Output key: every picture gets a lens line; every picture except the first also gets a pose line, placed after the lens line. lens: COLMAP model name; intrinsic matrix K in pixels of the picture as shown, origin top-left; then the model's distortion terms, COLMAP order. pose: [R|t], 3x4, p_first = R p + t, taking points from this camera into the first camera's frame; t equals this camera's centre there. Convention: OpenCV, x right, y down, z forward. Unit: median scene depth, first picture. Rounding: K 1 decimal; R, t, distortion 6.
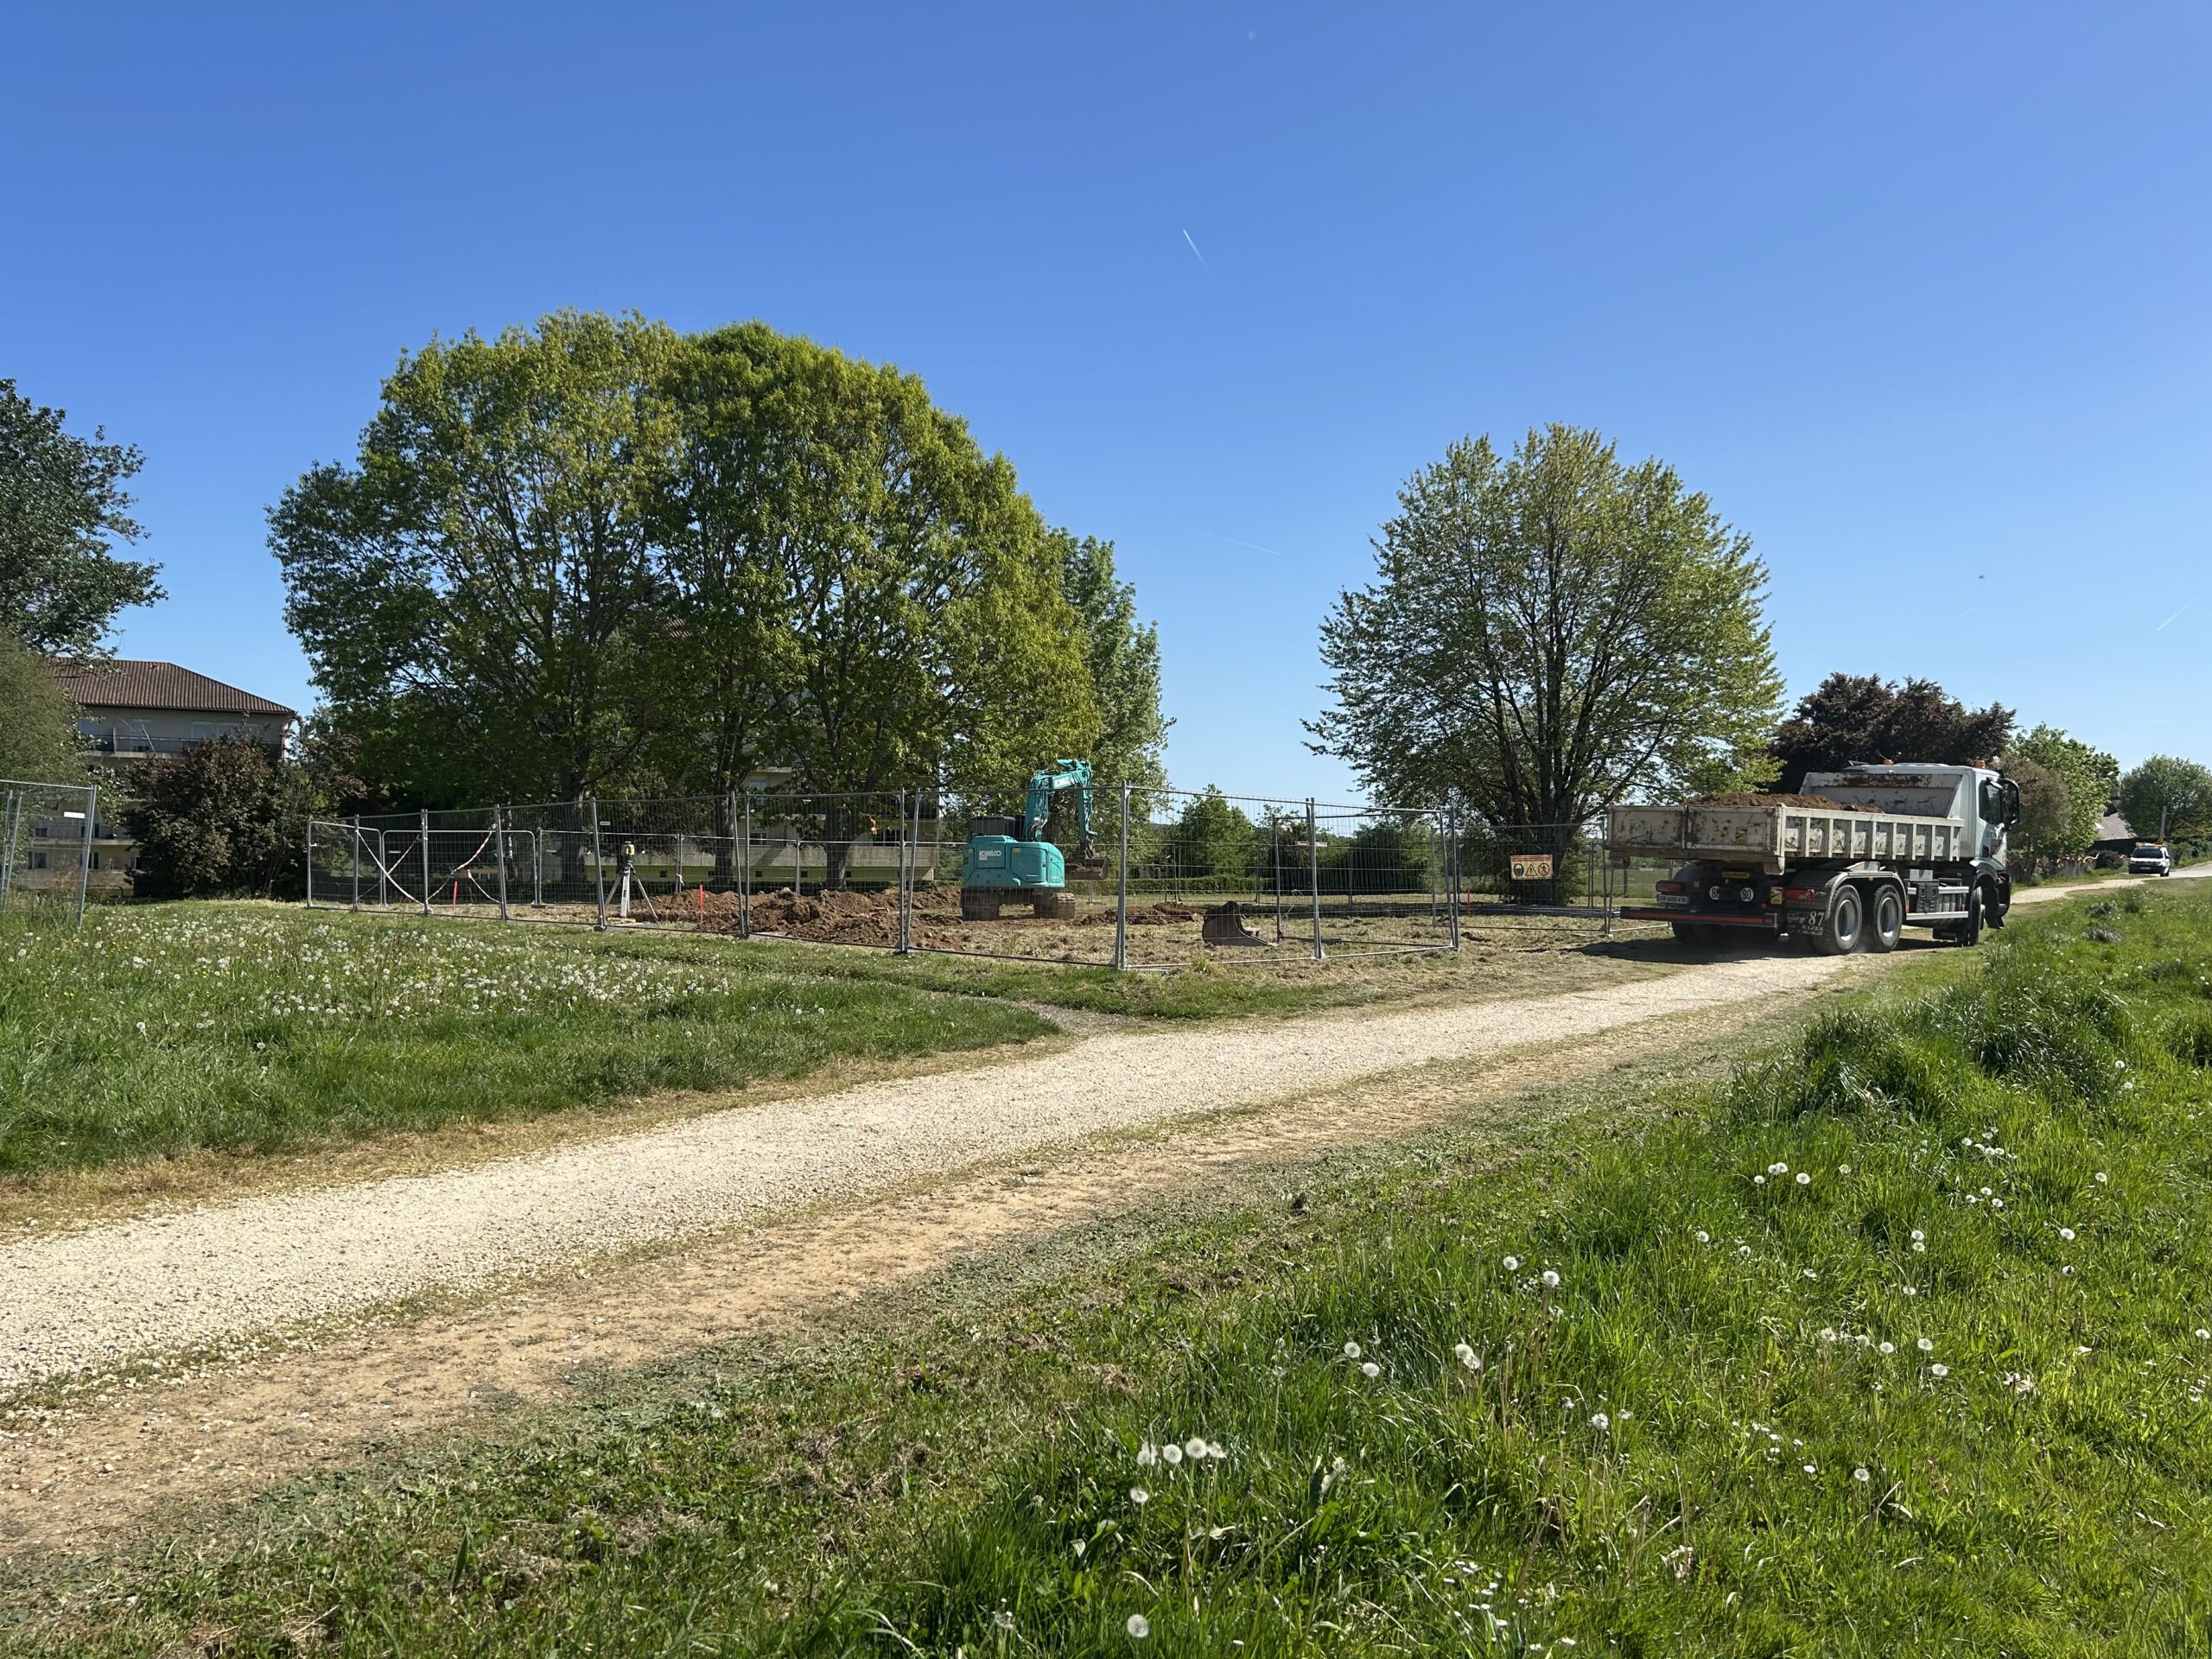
lens RADIAL K [[1701.3, 0, 1101.3], [0, 1701.3, 842.7], [0, 0, 1]] dist [0.005915, -0.007424]
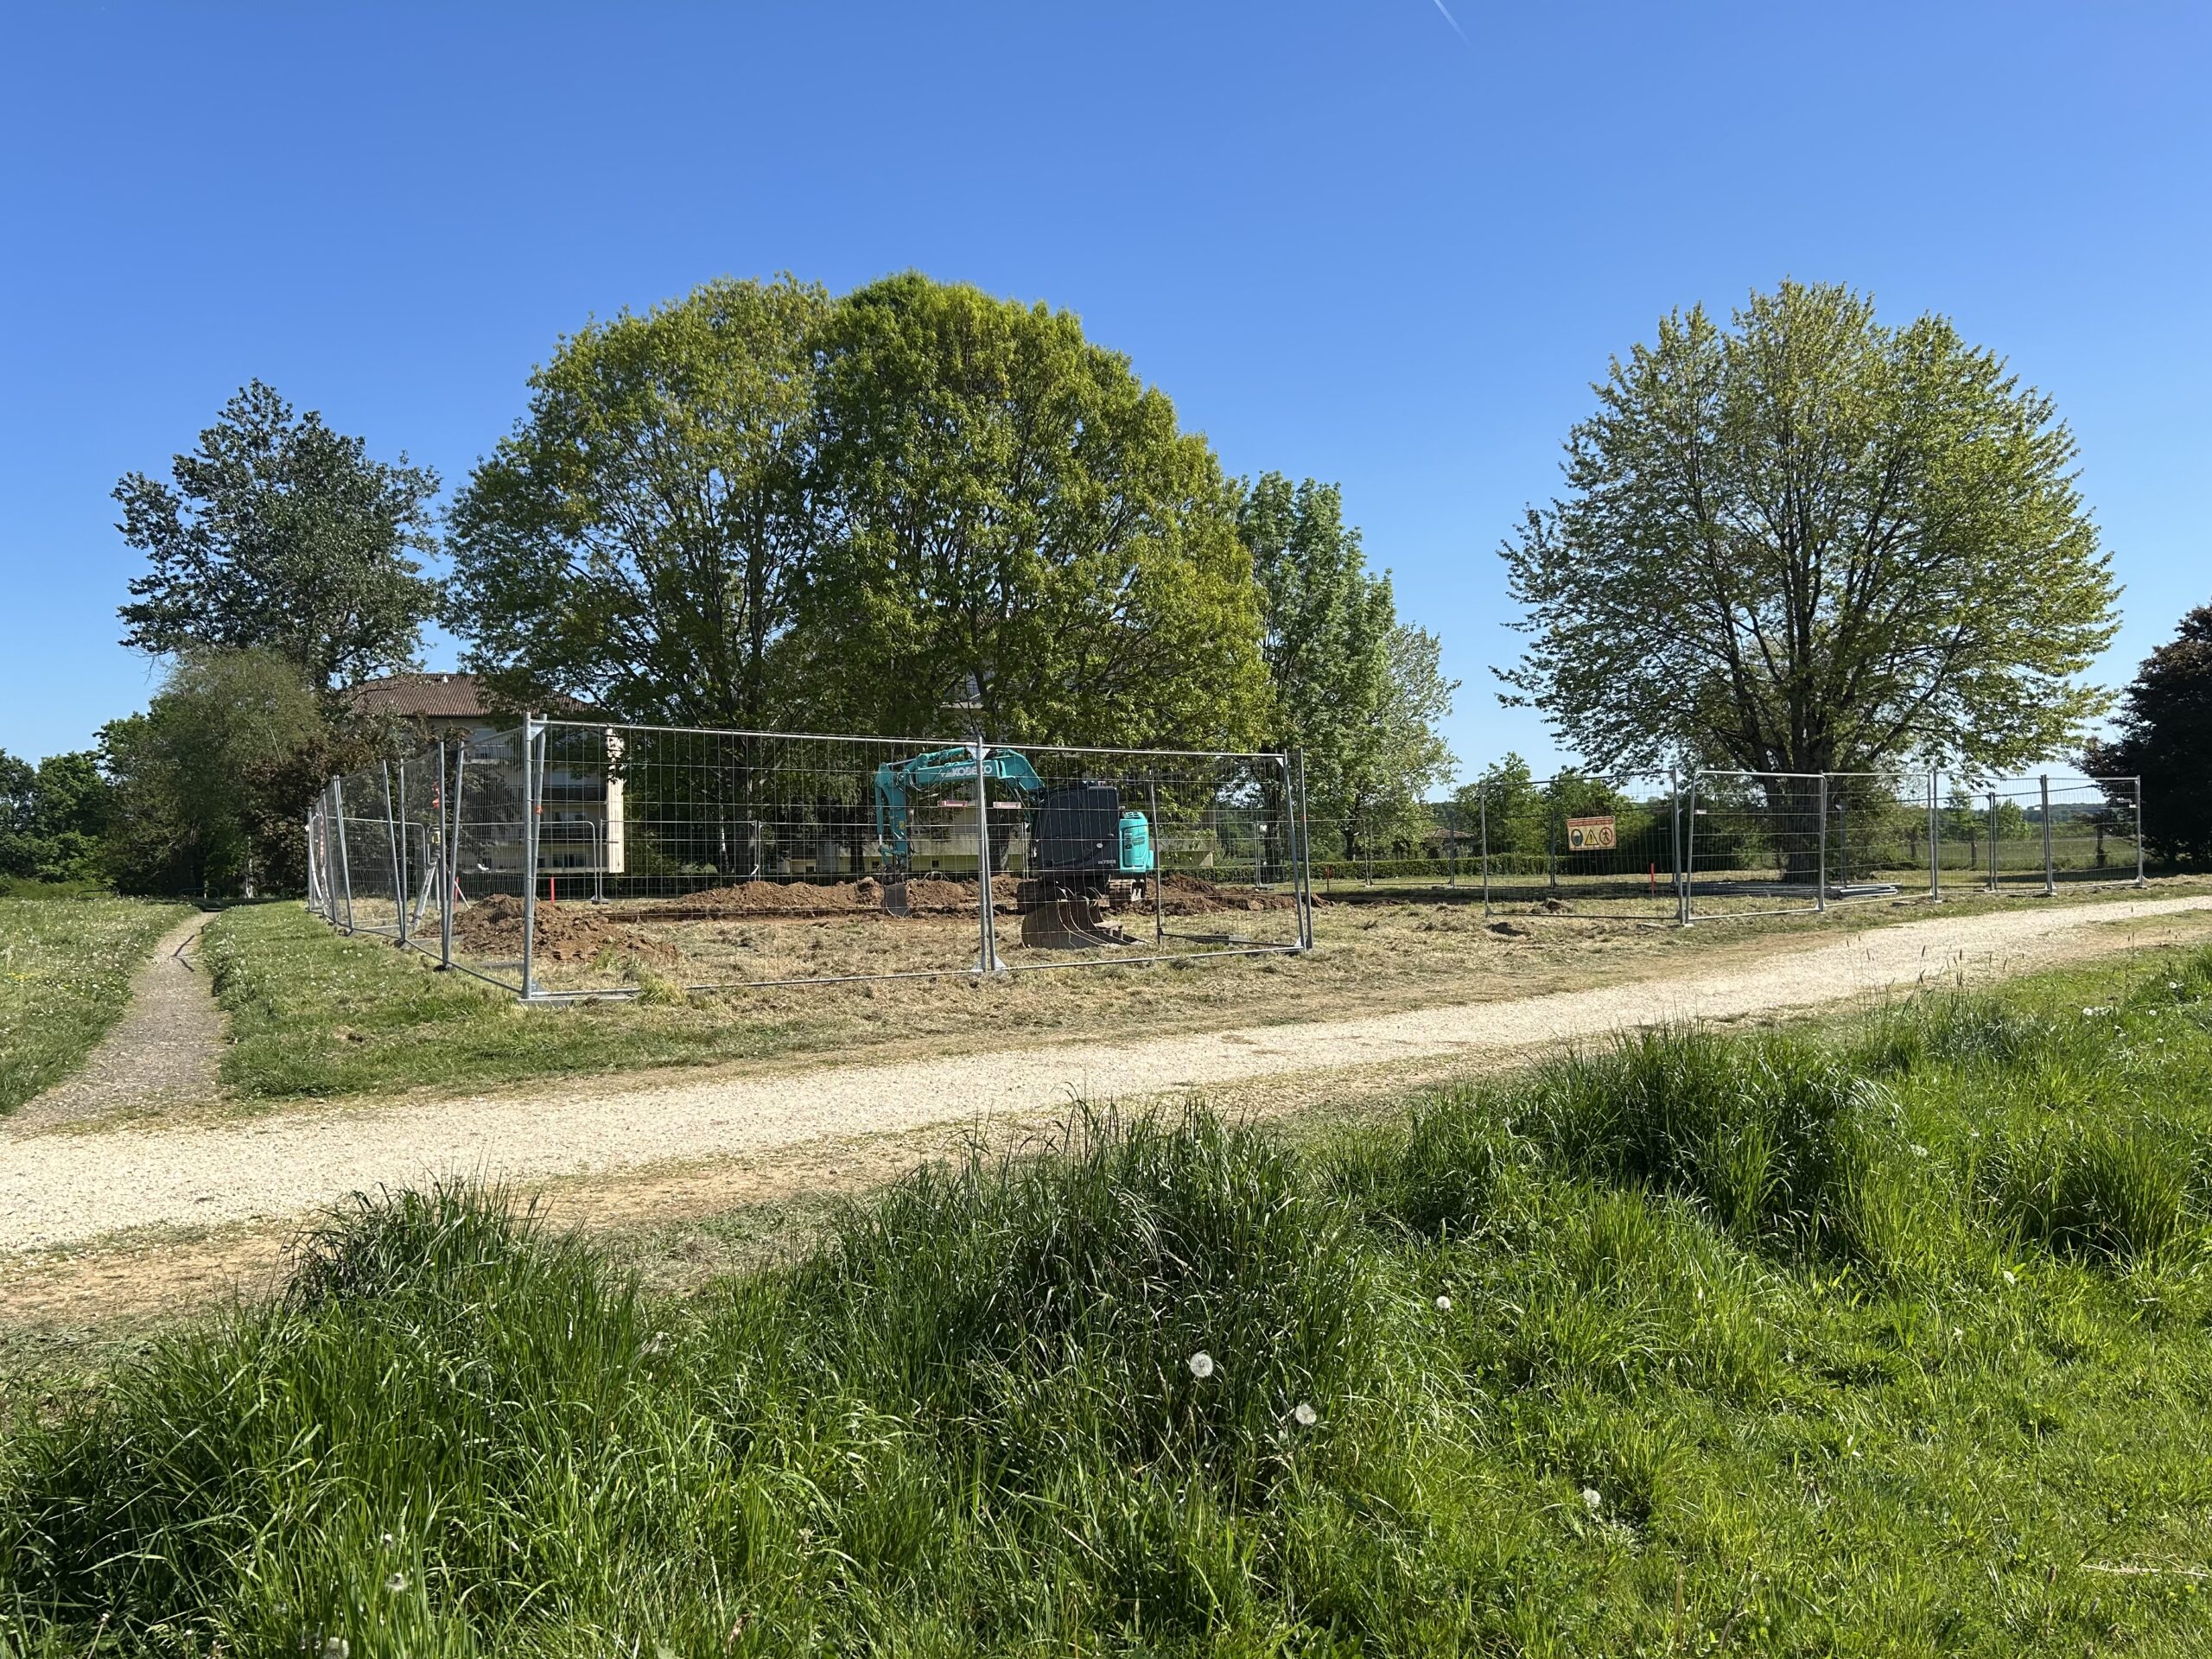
lens RADIAL K [[1701.3, 0, 1110.2], [0, 1701.3, 821.1], [0, 0, 1]] dist [0.005915, -0.007424]
pose [[0.968949, -0.026633, -0.245823, 0.131359], [0.025581, 0.999645, -0.007472, 0.005144], [0.245934, 0.000952, 0.969286, 0.127864]]
